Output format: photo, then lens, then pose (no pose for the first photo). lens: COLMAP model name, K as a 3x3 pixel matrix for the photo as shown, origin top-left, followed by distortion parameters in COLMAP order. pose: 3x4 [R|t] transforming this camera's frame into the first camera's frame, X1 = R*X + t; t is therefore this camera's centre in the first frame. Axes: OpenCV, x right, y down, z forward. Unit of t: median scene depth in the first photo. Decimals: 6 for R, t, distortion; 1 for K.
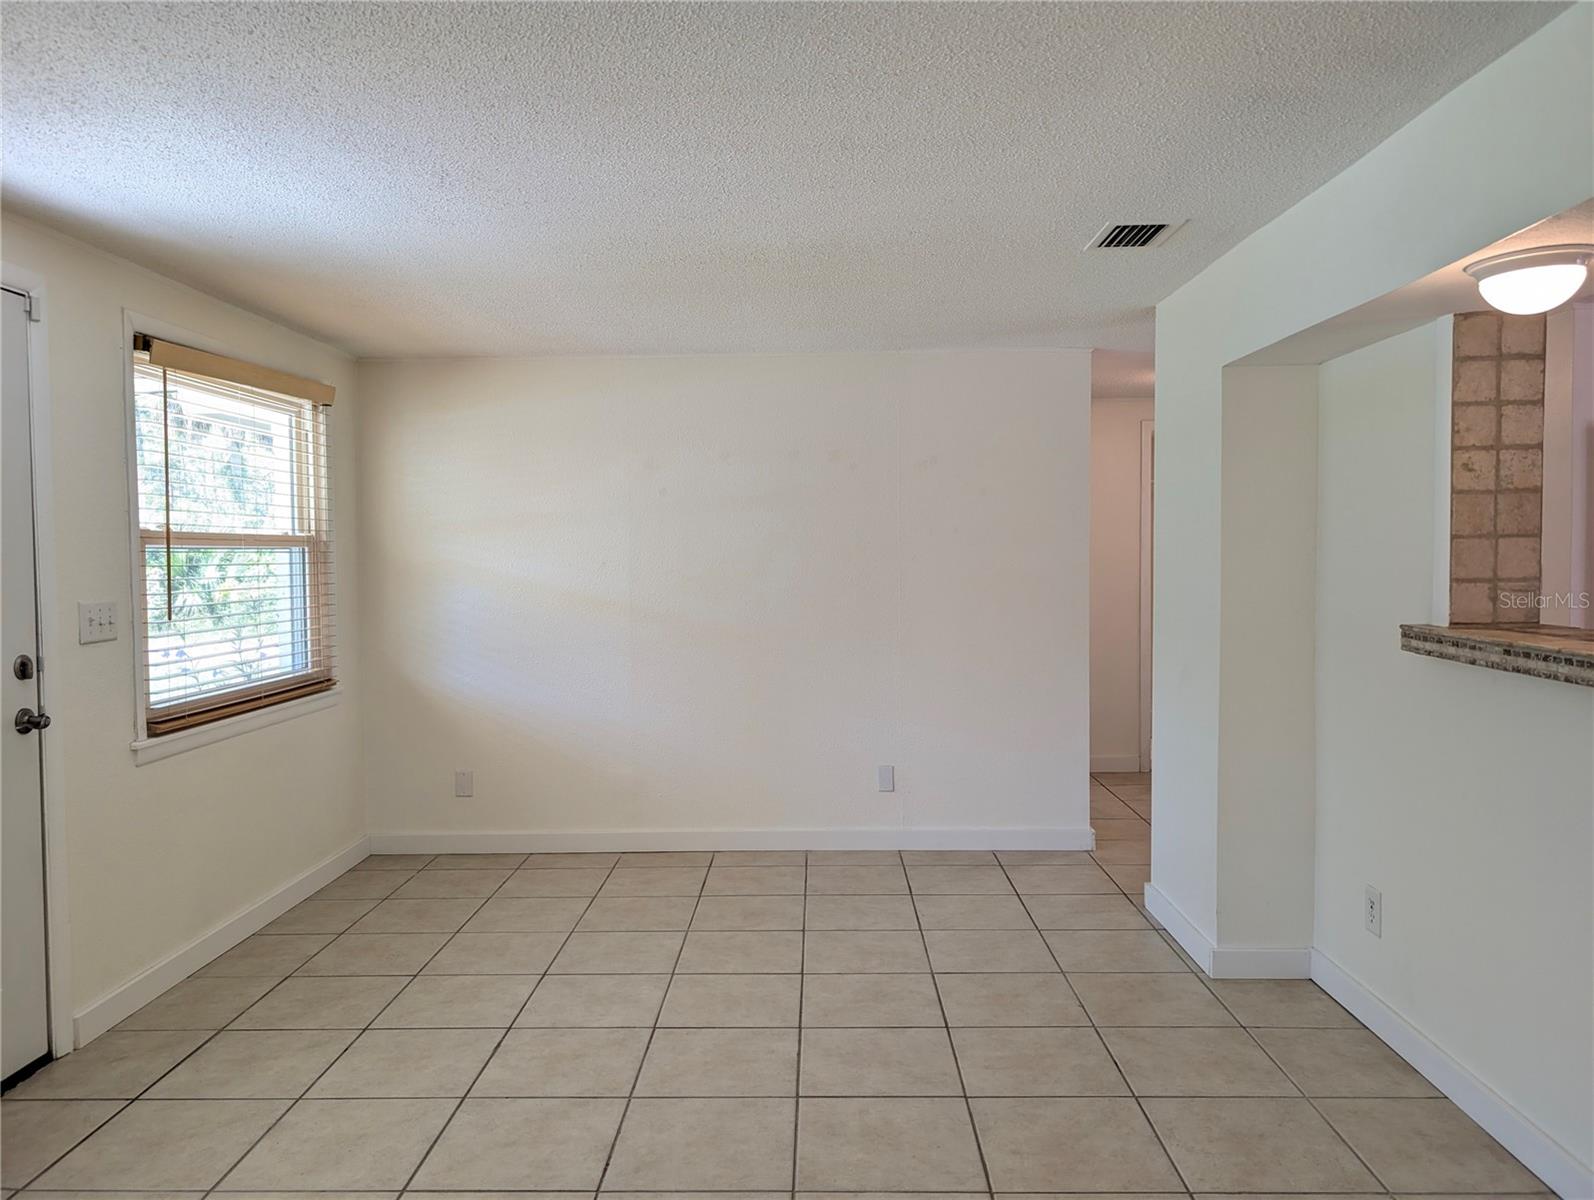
lens RADIAL K [[1345.9, 0, 805.1], [0, 1345.9, 615.7], [0, 0, 1]] dist [0.038310, -0.024305]
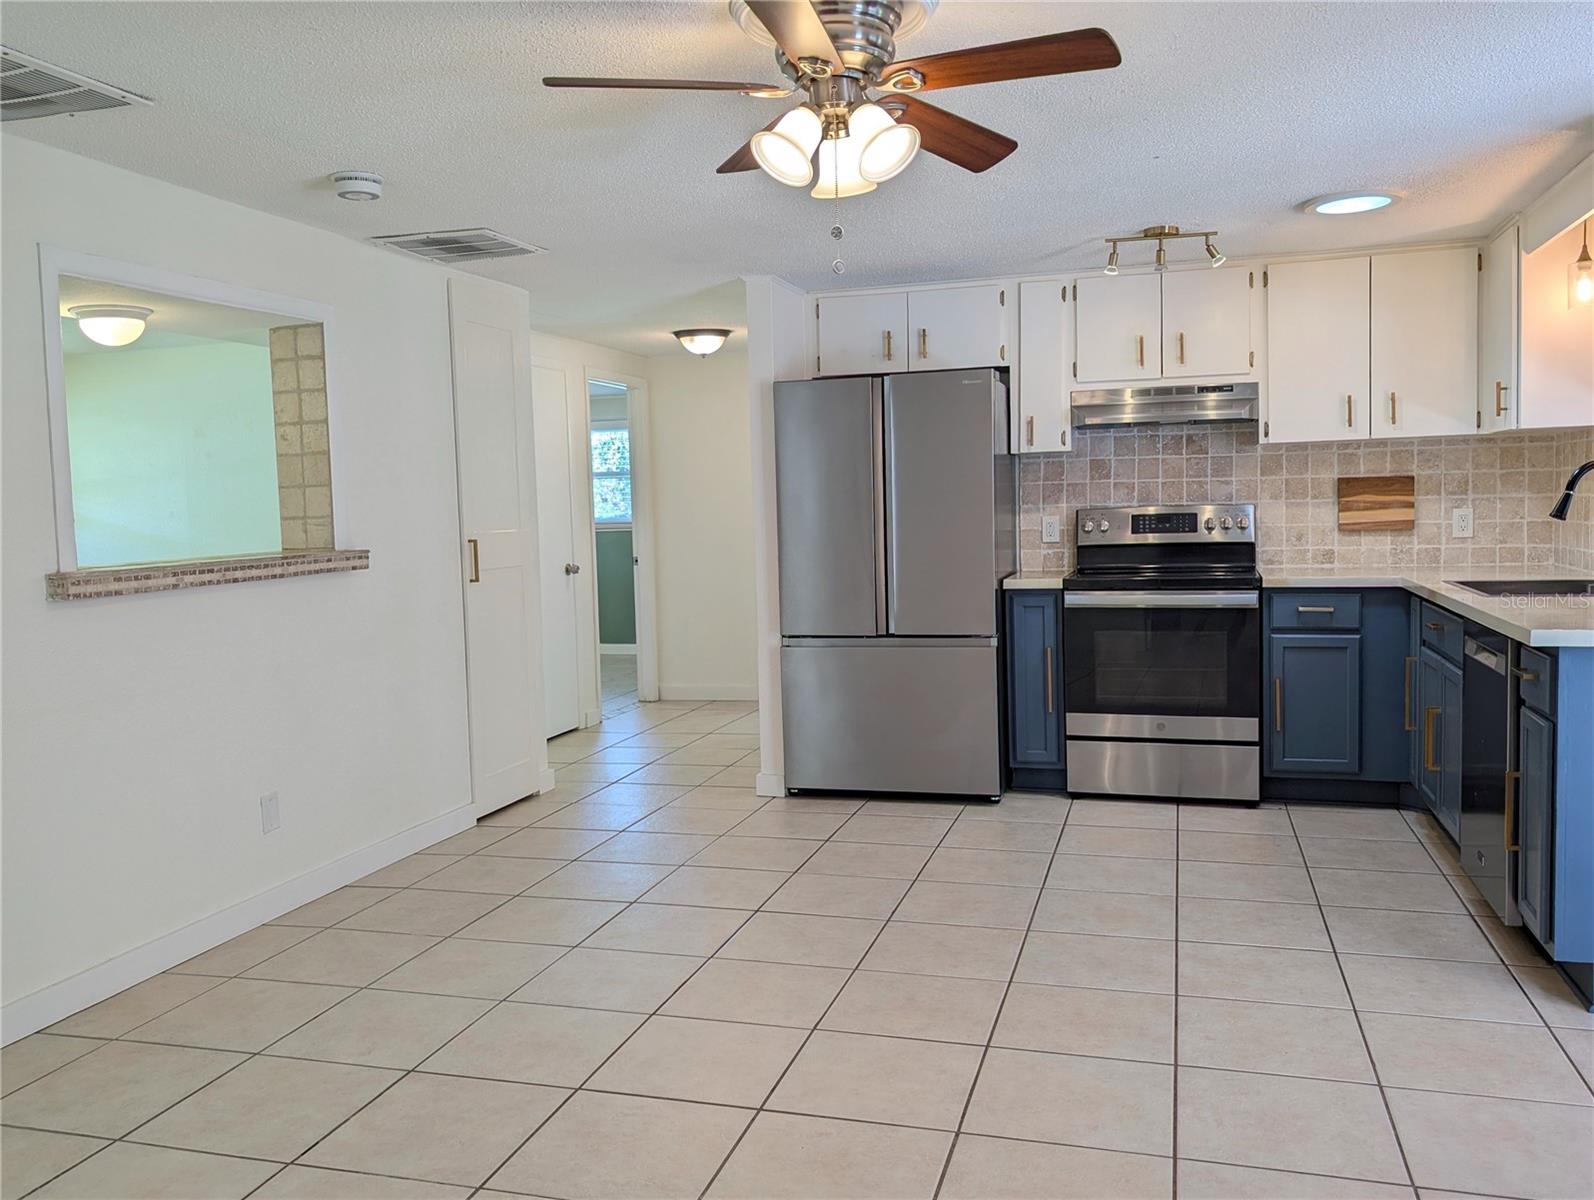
lens RADIAL K [[1345.9, 0, 802.0], [0, 1345.9, 588.4], [0, 0, 1]] dist [0.038310, -0.024305]
pose [[0.954406, 0.005606, -0.298458, 1.419616], [-0.002417, 0.999936, 0.011053, 0.029964], [0.298500, -0.009828, 0.954359, -0.178578]]
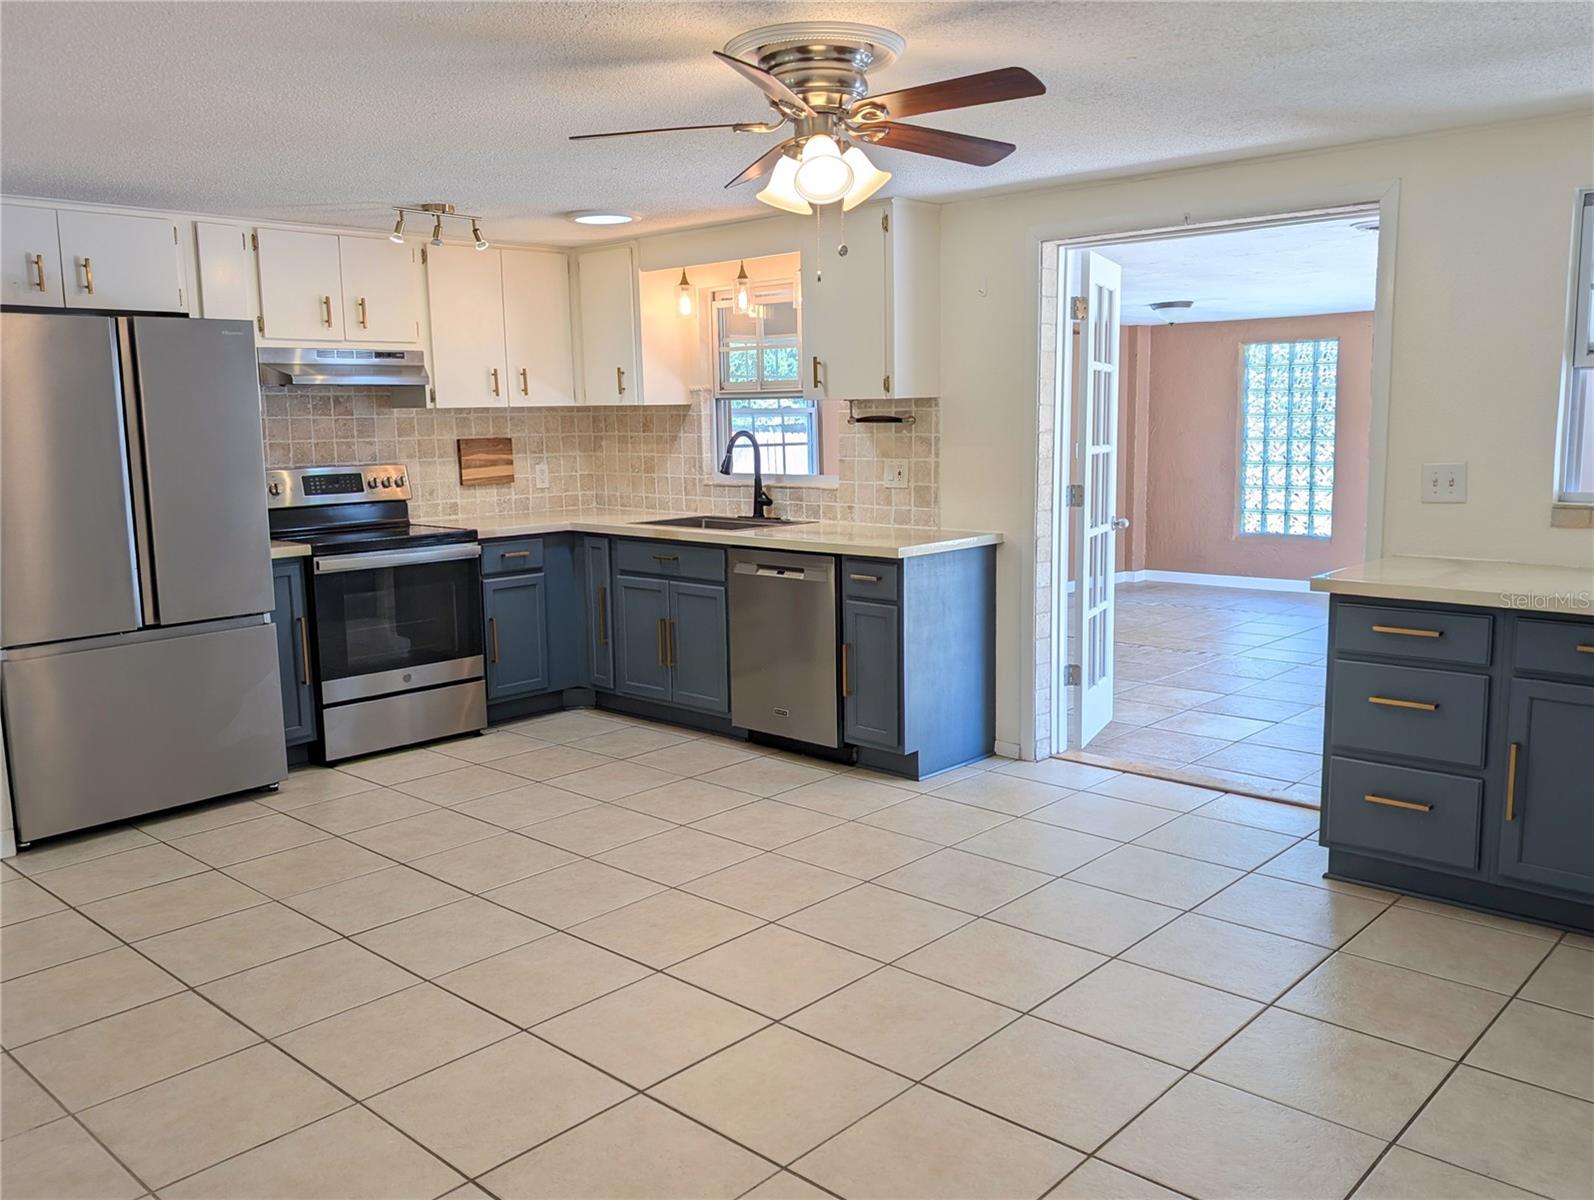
lens RADIAL K [[1345.9, 0, 812.9], [0, 1345.9, 589.3], [0, 0, 1]] dist [0.038310, -0.024305]
pose [[0.662893, -0.100894, 0.741885, 0.594541], [0.052495, 0.994703, 0.088372, -0.013874], [-0.746872, -0.019636, 0.664678, -0.044834]]
